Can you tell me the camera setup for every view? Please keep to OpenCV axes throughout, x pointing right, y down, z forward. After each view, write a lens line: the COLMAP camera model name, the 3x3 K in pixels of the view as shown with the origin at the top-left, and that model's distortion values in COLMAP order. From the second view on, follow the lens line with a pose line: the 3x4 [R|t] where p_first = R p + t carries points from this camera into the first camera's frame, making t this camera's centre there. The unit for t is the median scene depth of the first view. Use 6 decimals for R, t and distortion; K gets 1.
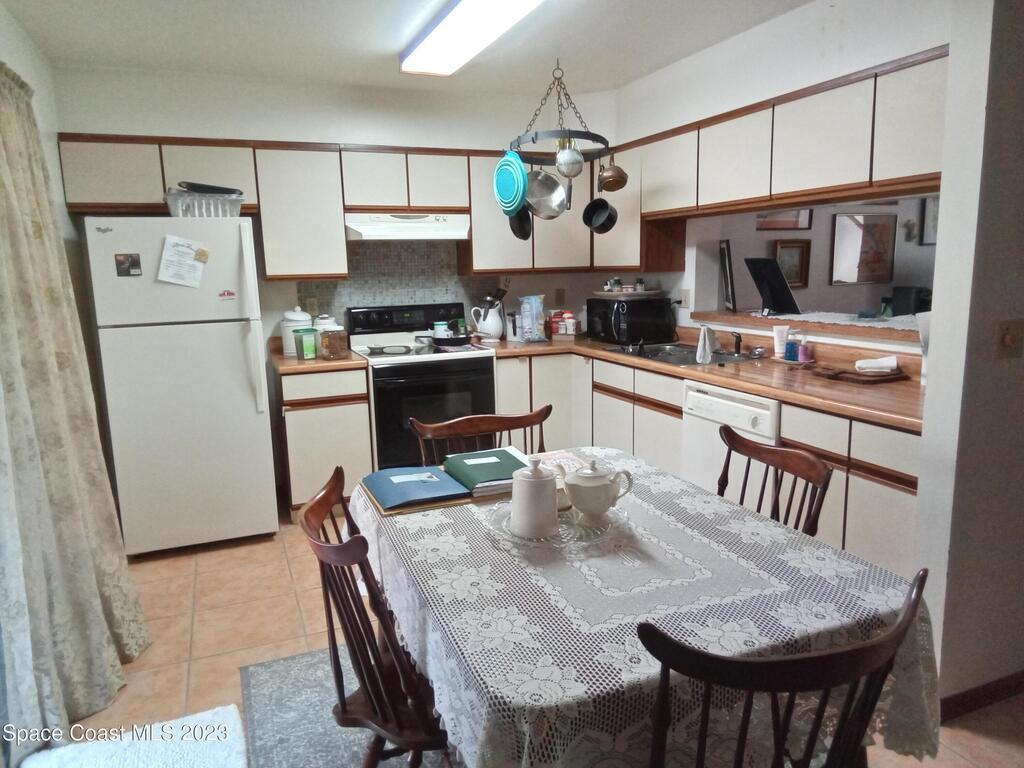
lens RADIAL K [[710.9, 0, 512.0], [0, 710.9, 384.0], [0, 0, 1]] dist [0.091562, -0.114373]
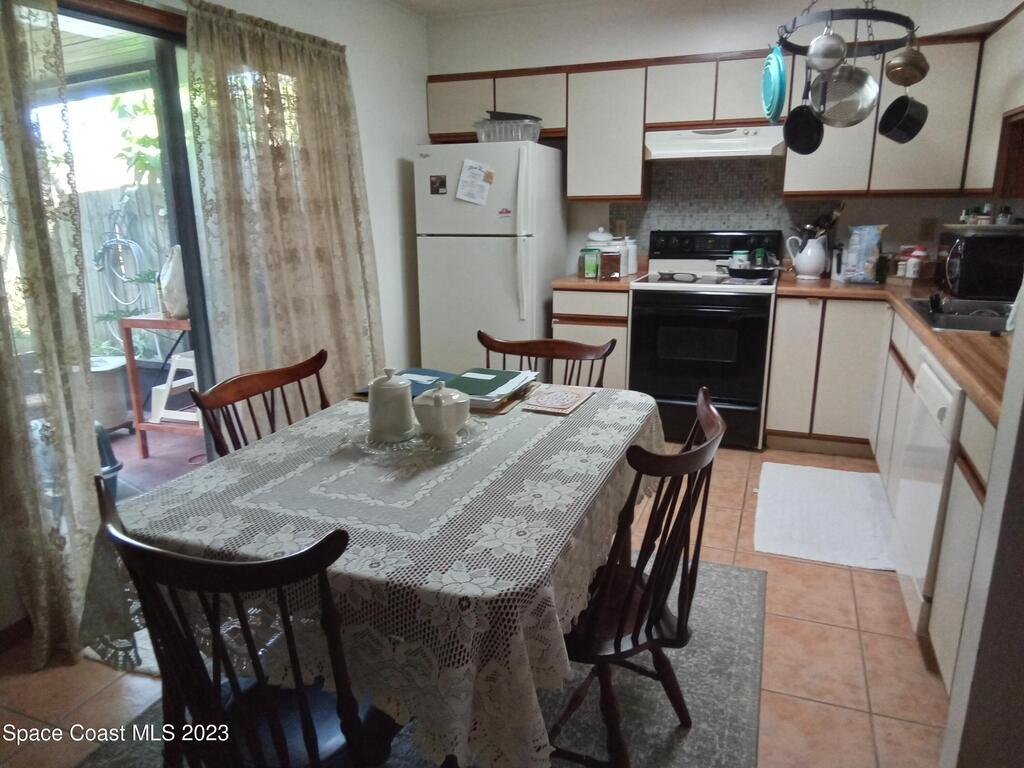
lens RADIAL K [[710.9, 0, 512.0], [0, 710.9, 384.0], [0, 0, 1]] dist [0.091562, -0.114373]
pose [[0.728901, 0.188694, -0.658101, 0.345813], [-0.123874, 0.981751, 0.144292, -0.018246], [0.673319, -0.023653, 0.738974, 0.139153]]
